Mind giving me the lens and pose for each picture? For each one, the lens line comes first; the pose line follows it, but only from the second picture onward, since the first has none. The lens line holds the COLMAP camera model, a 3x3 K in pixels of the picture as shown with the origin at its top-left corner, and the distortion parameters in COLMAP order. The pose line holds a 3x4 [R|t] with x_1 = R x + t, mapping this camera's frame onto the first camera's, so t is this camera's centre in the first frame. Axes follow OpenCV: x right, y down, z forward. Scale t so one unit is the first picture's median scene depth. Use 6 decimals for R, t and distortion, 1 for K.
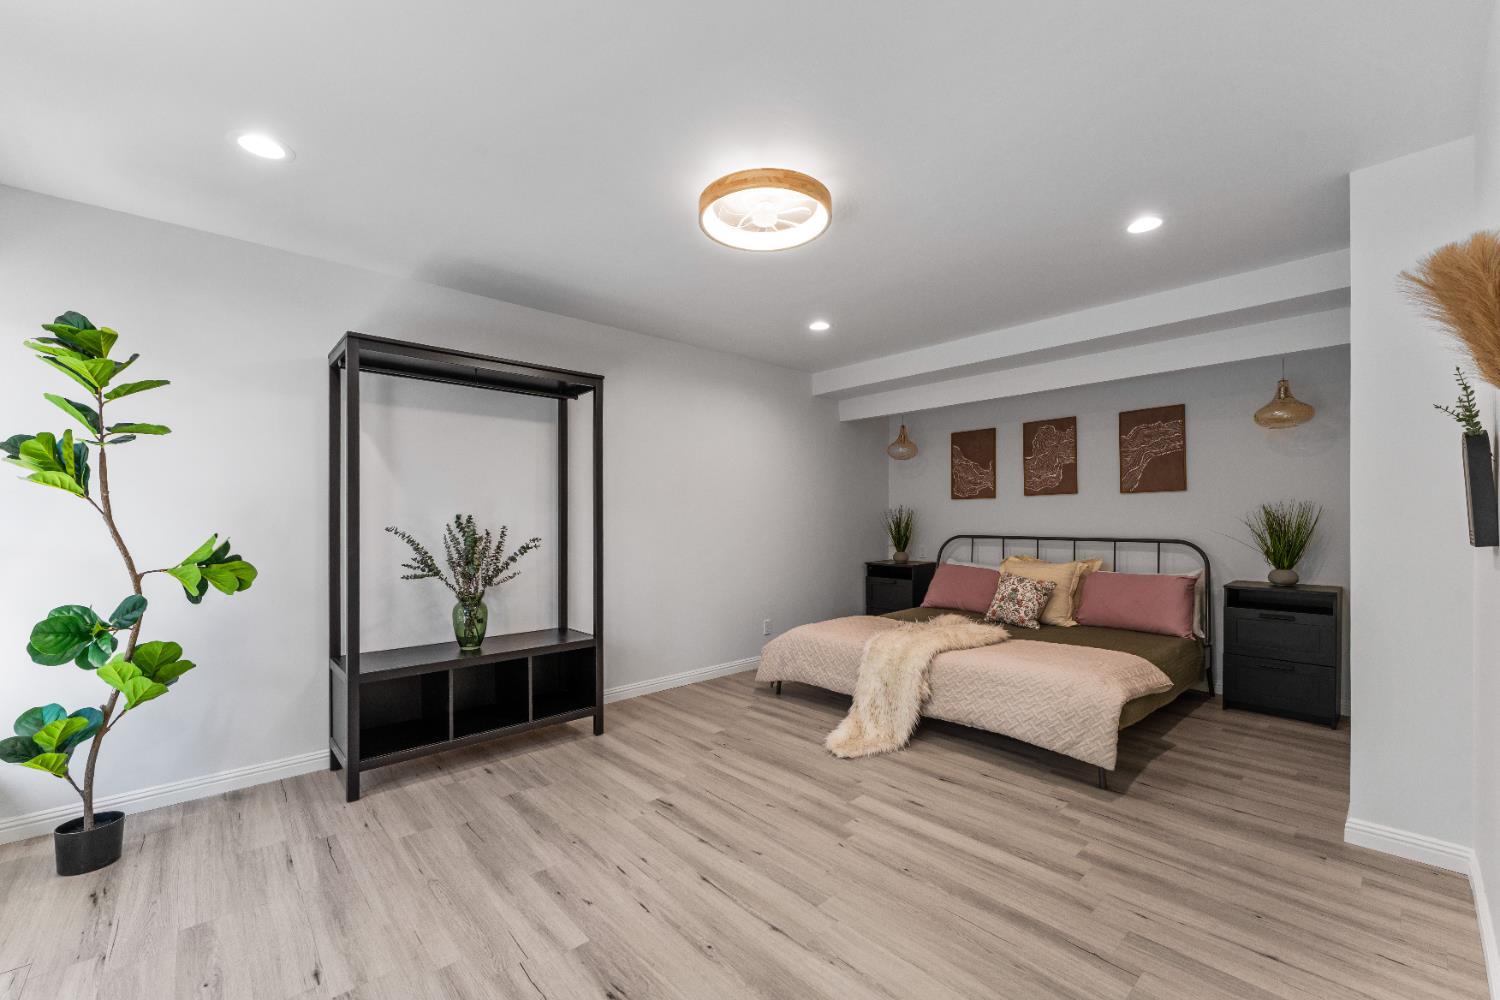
lens RADIAL K [[599.0, 0, 742.7], [0, 599.0, 523.0], [0, 0, 1]] dist [-0.001827, 0.000129]
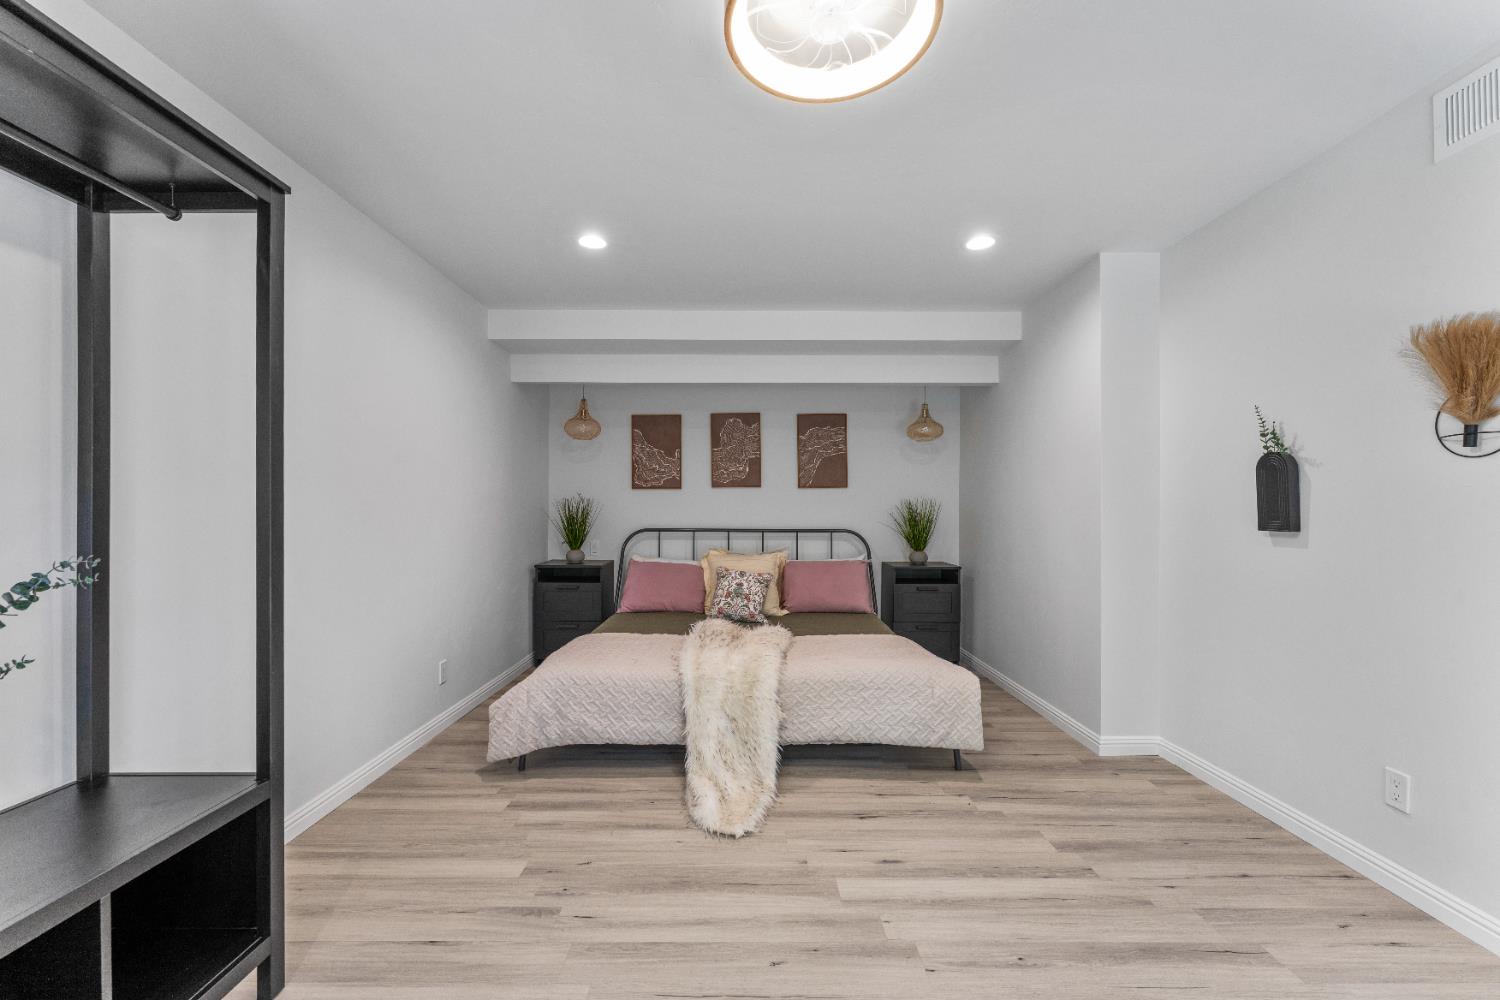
lens RADIAL K [[599.0, 0, 746.2], [0, 599.0, 513.7], [0, 0, 1]] dist [-0.001827, 0.000129]
pose [[0.675004, 0.001754, 0.737812, -0.422681], [0.000026, 0.999997, -0.002401, -0.000267], [-0.737814, 0.001640, 0.675002, 0.571459]]
